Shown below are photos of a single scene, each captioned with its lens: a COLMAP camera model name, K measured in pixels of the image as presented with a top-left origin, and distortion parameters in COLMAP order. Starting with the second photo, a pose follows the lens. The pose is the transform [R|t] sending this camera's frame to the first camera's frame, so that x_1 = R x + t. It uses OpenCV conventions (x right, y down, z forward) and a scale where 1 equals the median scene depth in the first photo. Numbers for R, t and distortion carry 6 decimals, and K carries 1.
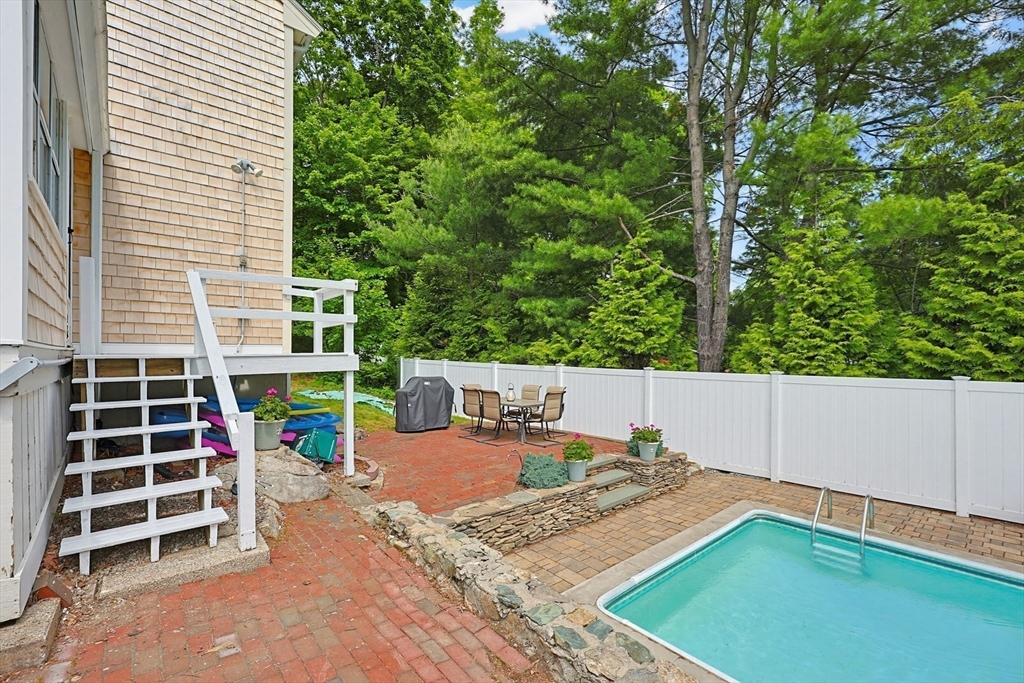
lens RADIAL K [[438.0, 0, 514.7], [0, 438.0, 350.1], [0, 0, 1]] dist [-0.001883, -0.000416]
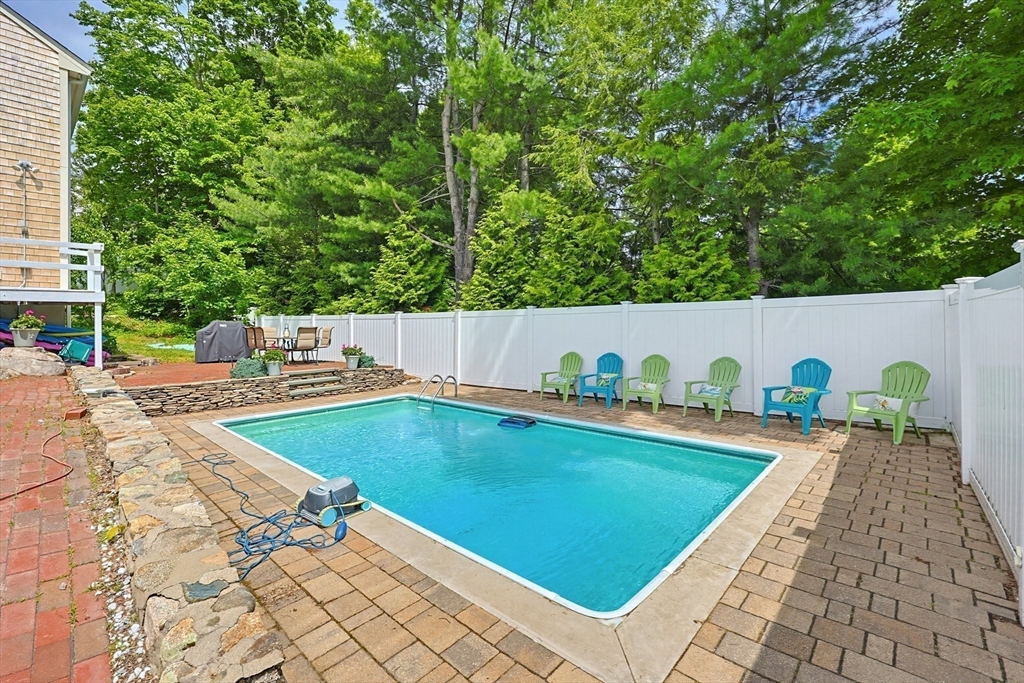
lens RADIAL K [[438.0, 0, 512.0], [0, 438.0, 324.3], [0, 0, 1]] dist [-0.001883, -0.000416]
pose [[0.994282, -0.013663, 0.105911, 0.447454], [0.013225, 0.999901, 0.004835, 0.067320], [-0.105966, -0.003407, 0.994364, -0.336221]]
